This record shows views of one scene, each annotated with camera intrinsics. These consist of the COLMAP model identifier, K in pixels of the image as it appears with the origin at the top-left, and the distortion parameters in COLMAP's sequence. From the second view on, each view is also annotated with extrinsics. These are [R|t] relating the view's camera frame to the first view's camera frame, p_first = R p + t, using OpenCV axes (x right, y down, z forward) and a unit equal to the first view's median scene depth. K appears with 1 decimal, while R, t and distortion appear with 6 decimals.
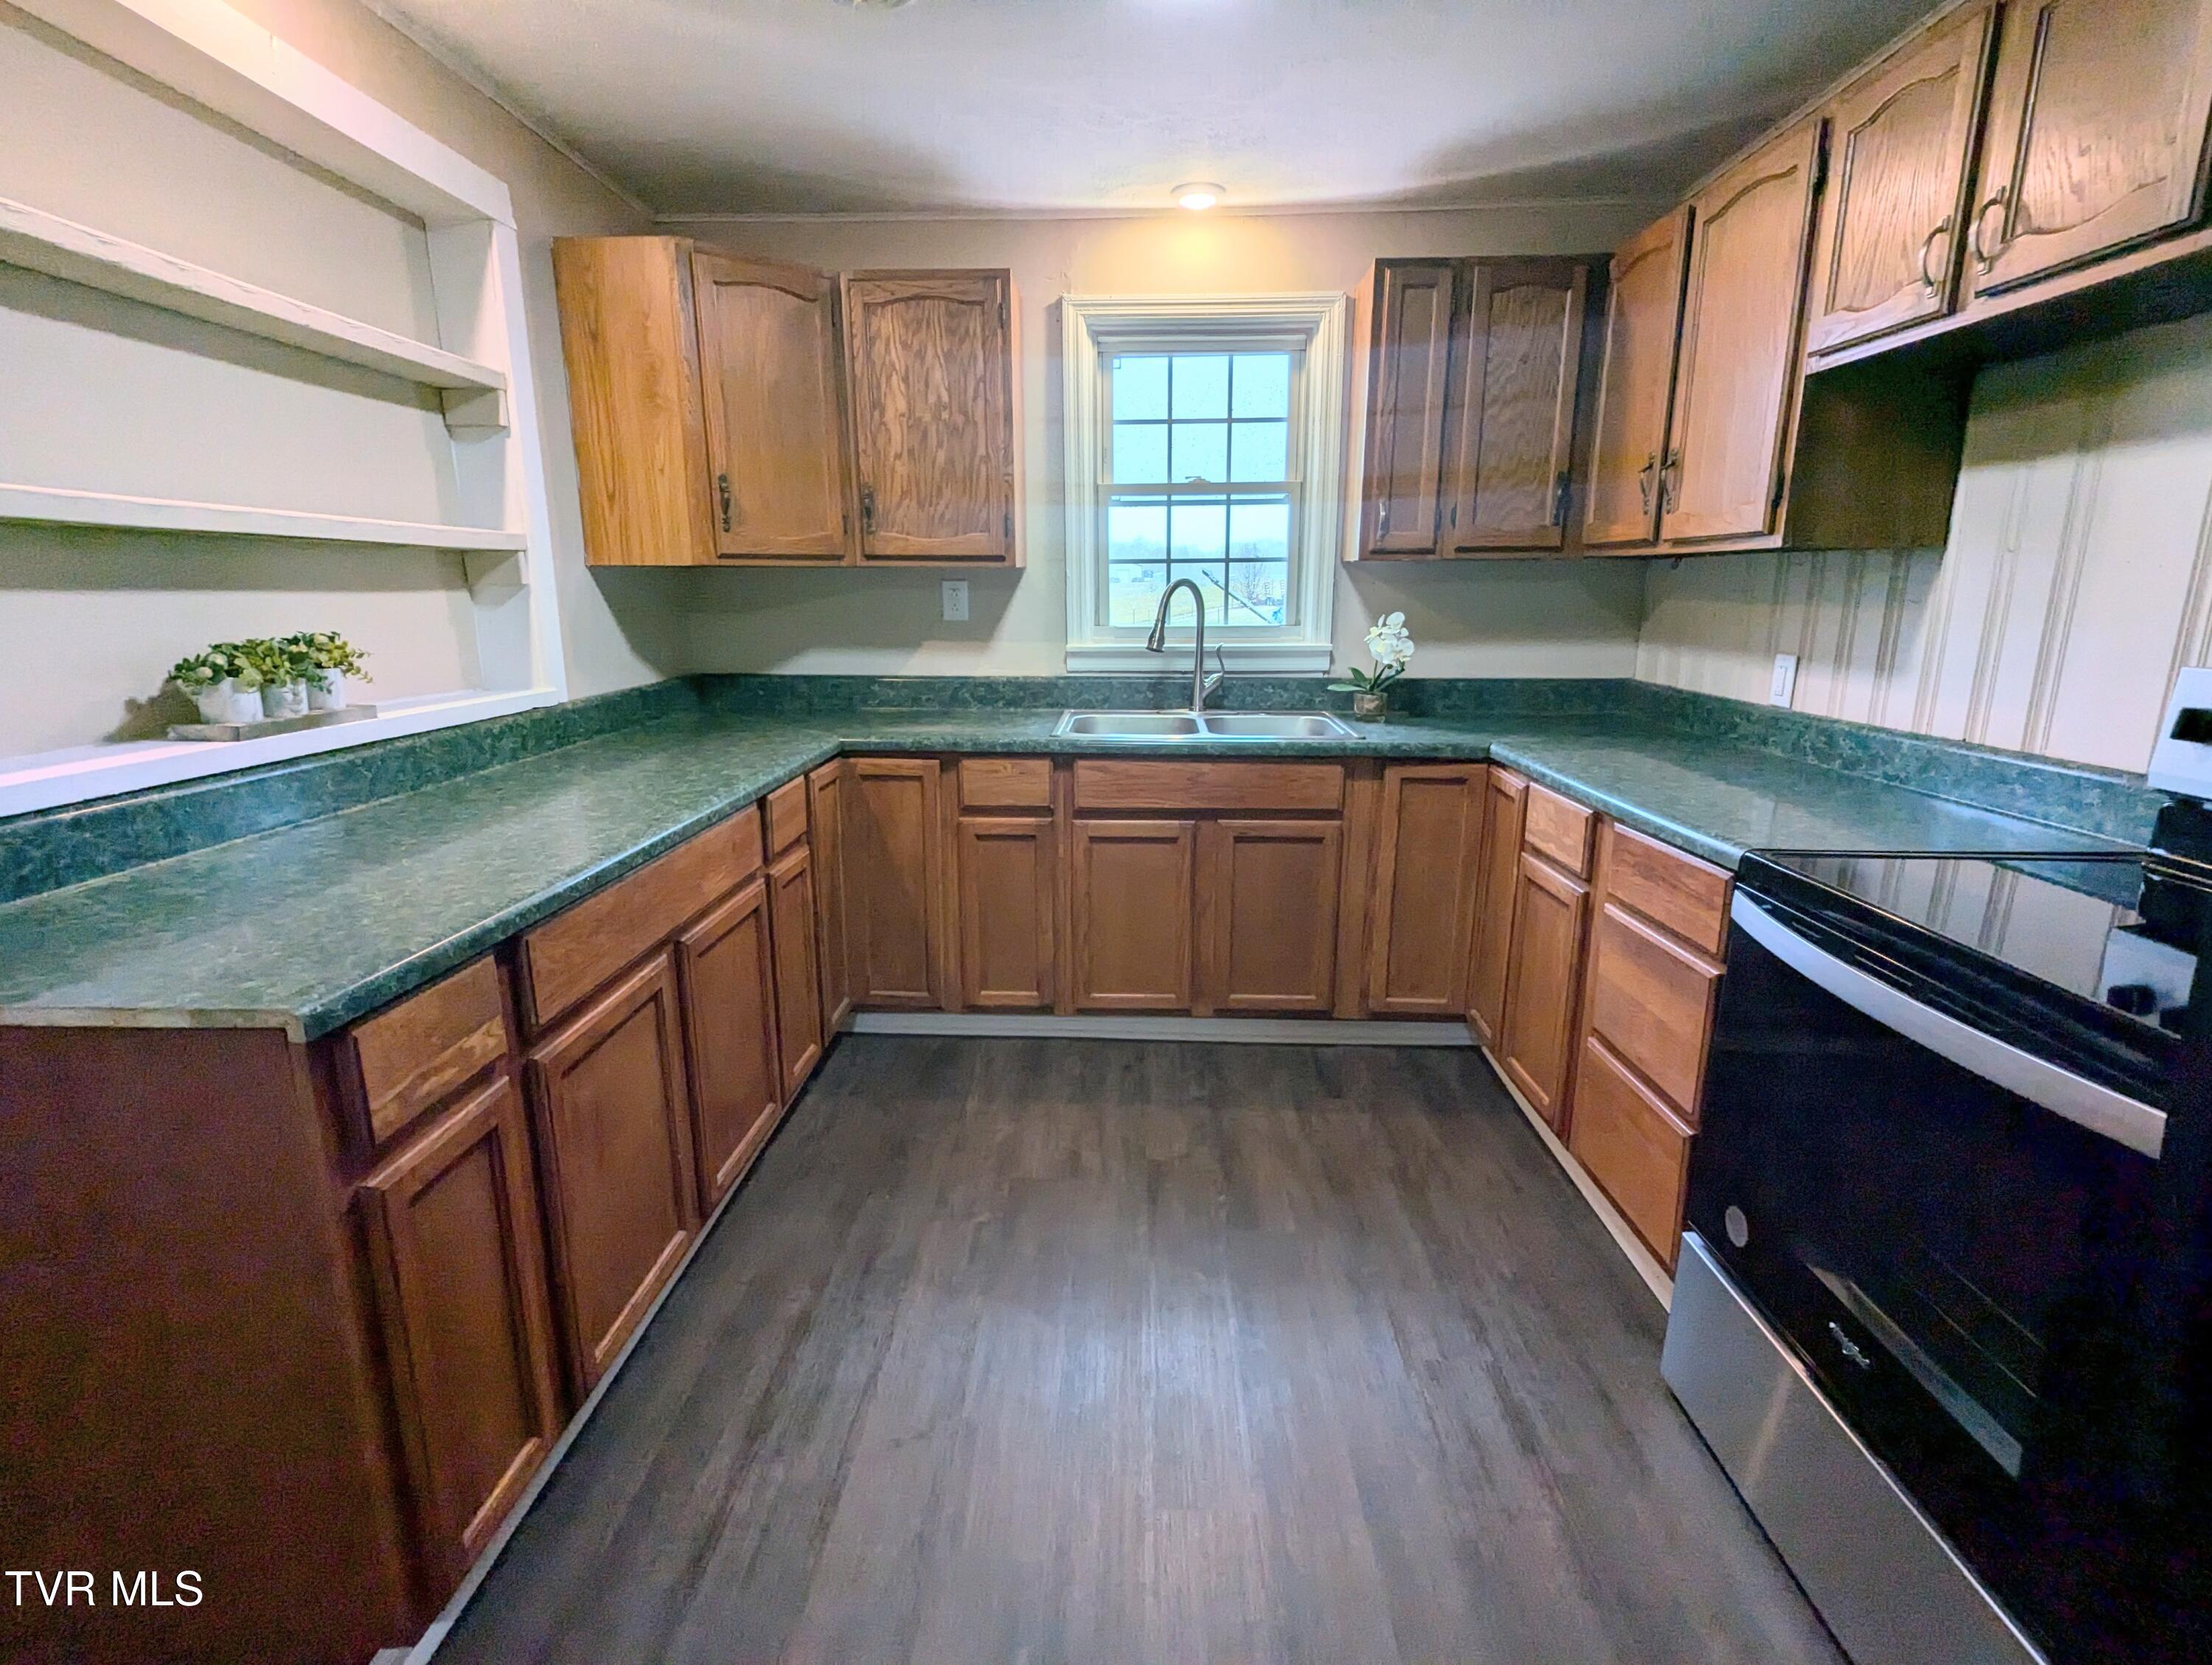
lens RADIAL K [[1035.2, 0, 1106.0], [0, 1035.2, 832.5], [0, 0, 1]] dist [0.004703, 0.000378]
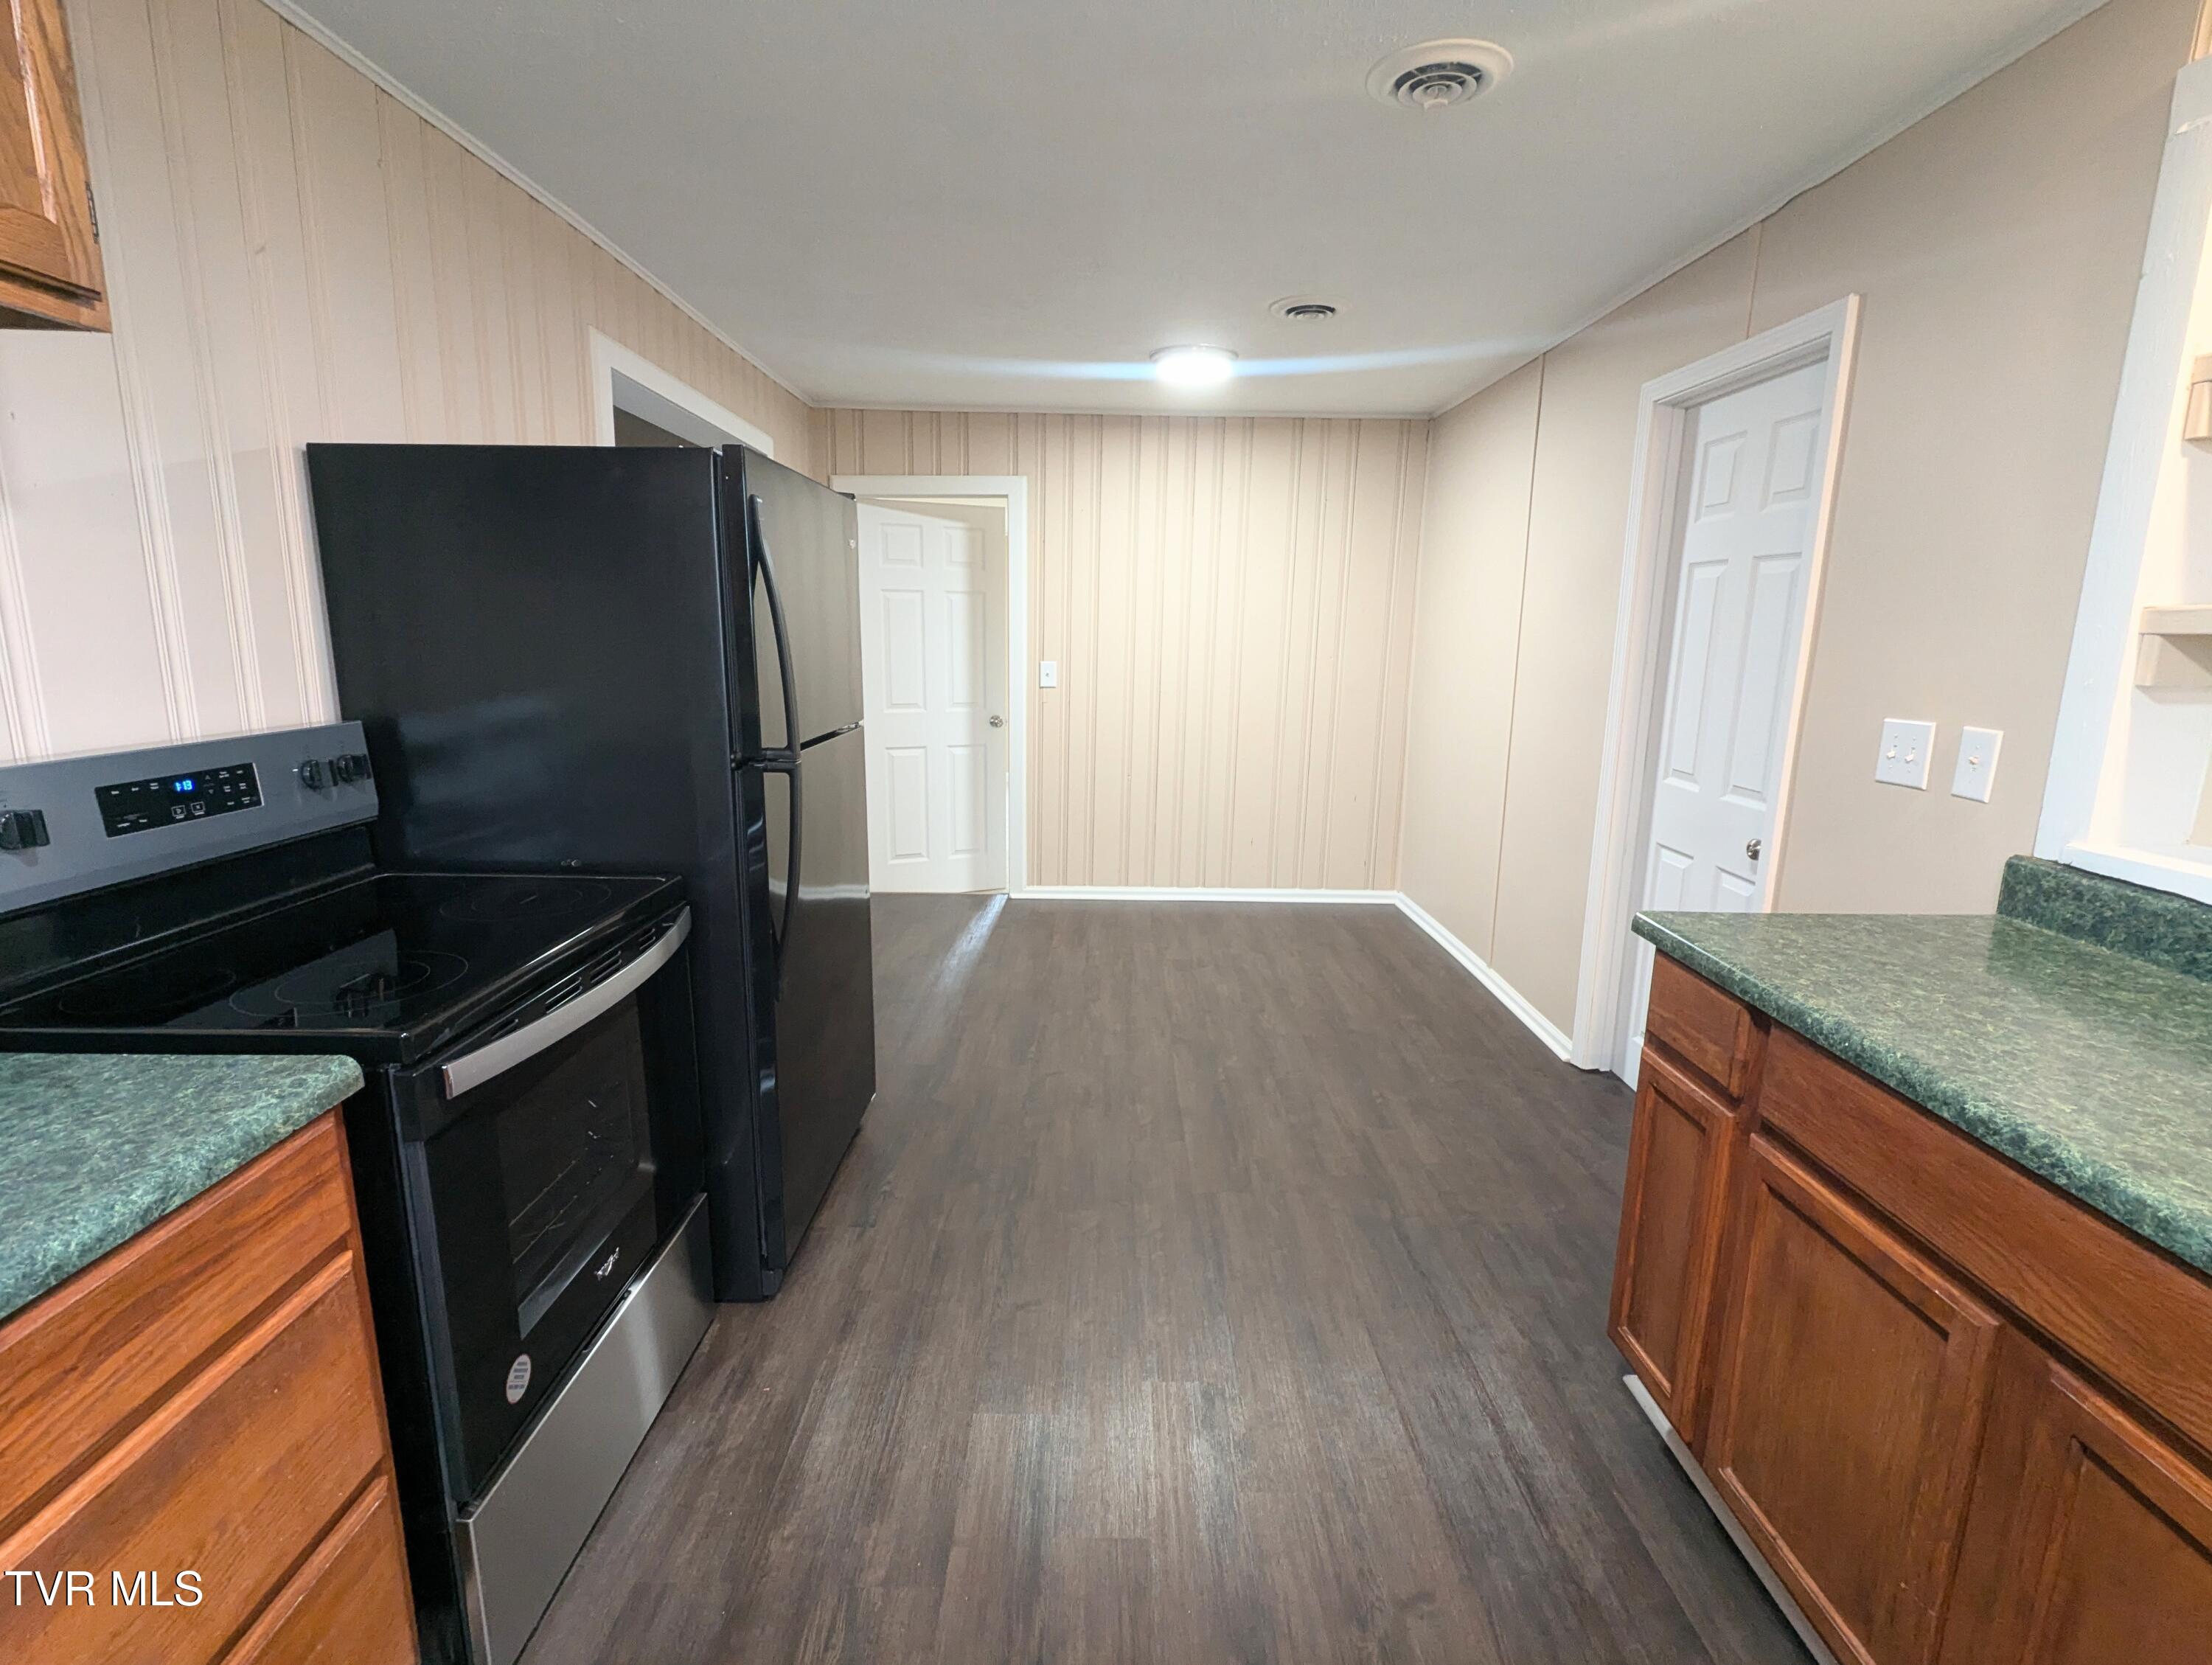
lens RADIAL K [[1035.2, 0, 1106.0], [0, 1035.2, 832.5], [0, 0, 1]] dist [0.004703, 0.000378]
pose [[-0.999523, 0.008785, -0.029601, 0.116041], [-0.004193, 0.911163, 0.412025, -0.471046], [0.030591, 0.411952, -0.910692, 1.775098]]
